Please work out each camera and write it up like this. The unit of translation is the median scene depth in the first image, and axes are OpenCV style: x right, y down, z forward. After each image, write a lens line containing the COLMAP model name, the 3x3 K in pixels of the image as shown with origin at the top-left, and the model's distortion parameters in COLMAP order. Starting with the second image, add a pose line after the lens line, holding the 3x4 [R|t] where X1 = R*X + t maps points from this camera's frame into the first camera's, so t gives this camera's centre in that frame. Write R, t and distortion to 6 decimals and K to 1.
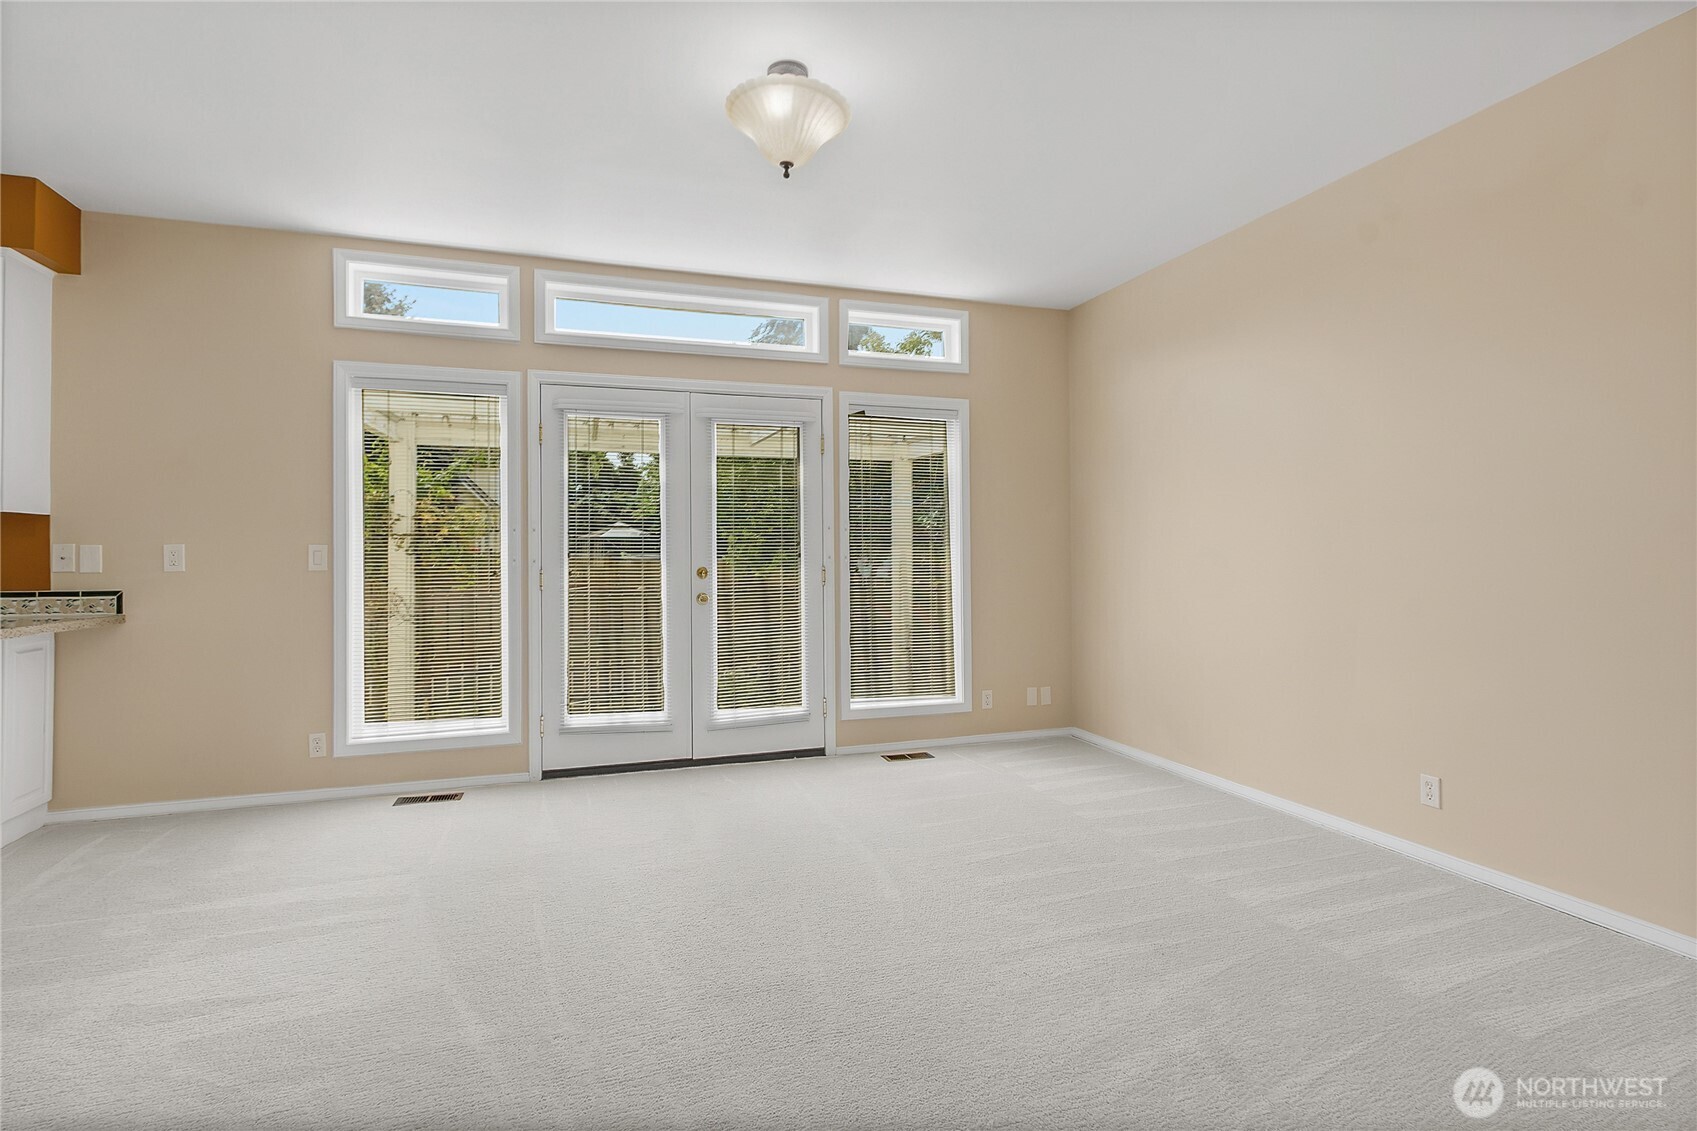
lens RADIAL K [[788.7, 0, 842.1], [0, 788.7, 559.4], [0, 0, 1]] dist [0.001929, 0.000296]
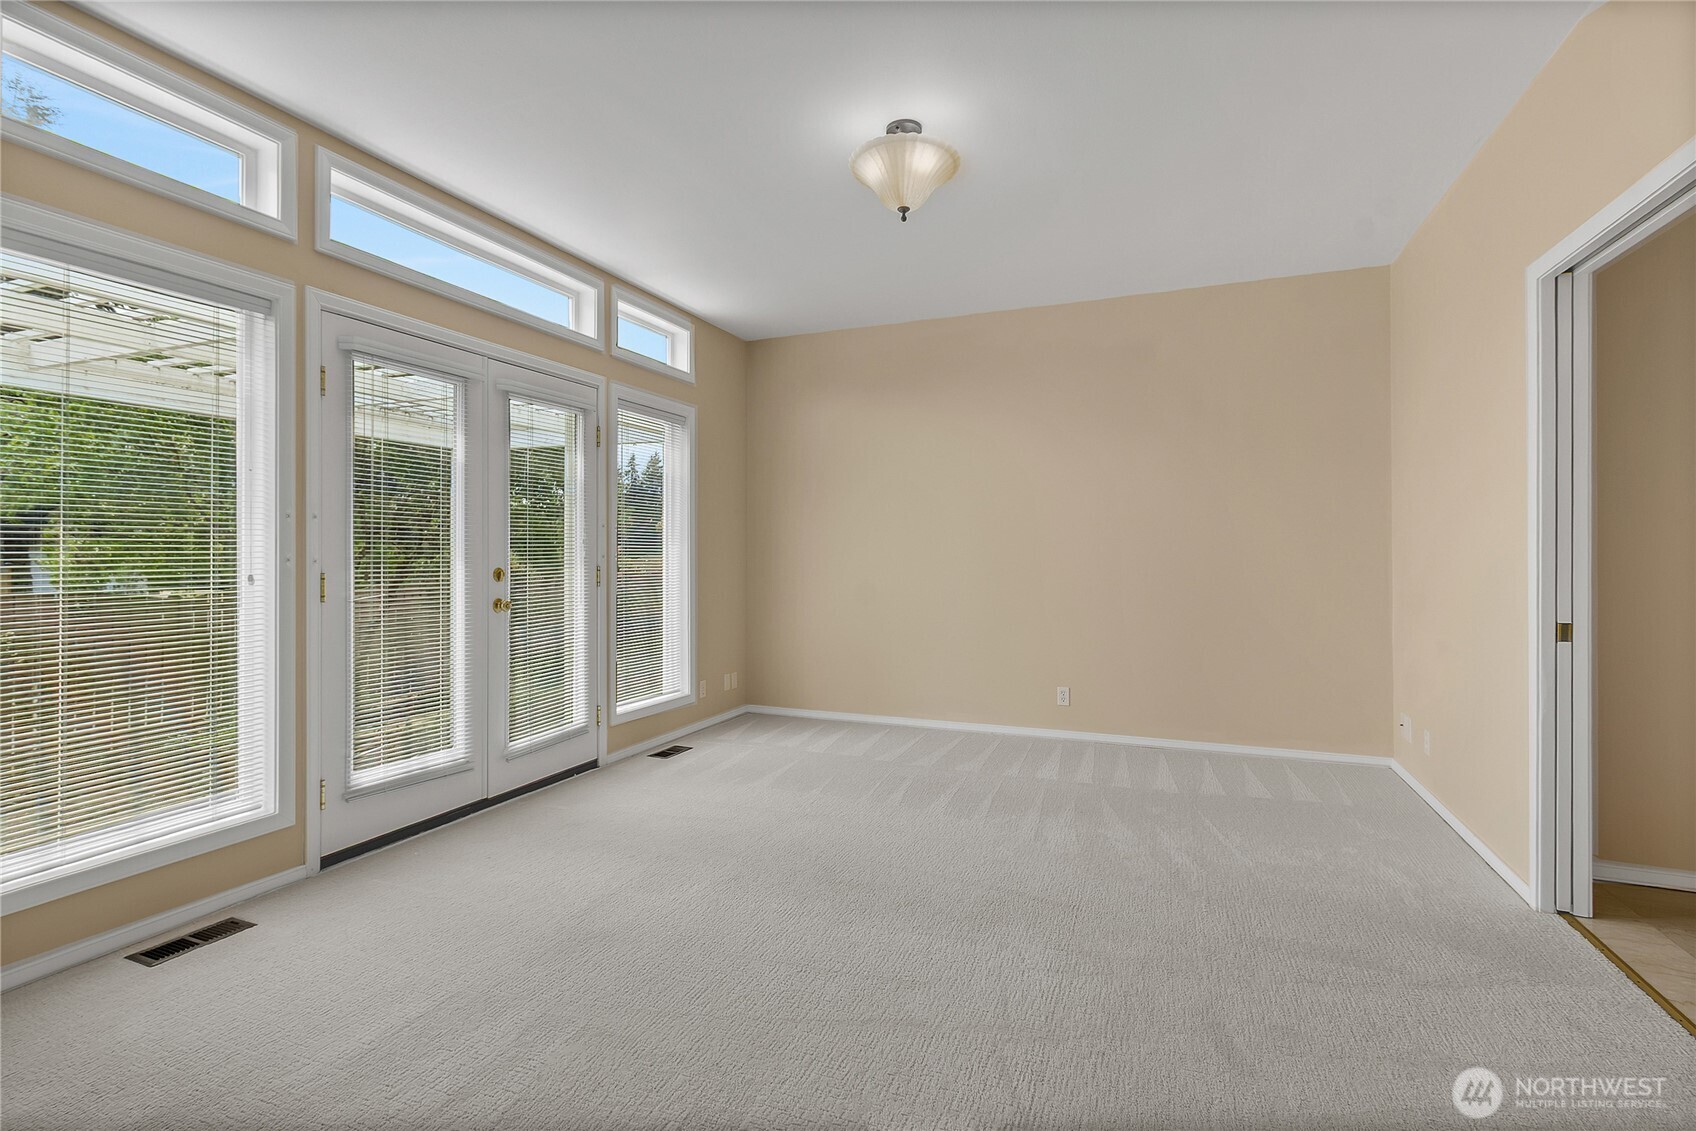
lens RADIAL K [[763.4, 0, 848.0], [0, 763.4, 565.5], [0, 0, 1]] dist [-0.000687, -0.000108]
pose [[0.671867, -0.007488, 0.740634, -0.528007], [0.004395, 0.999972, 0.006123, 0.003712], [-0.740659, -0.000859, 0.671880, 0.178312]]
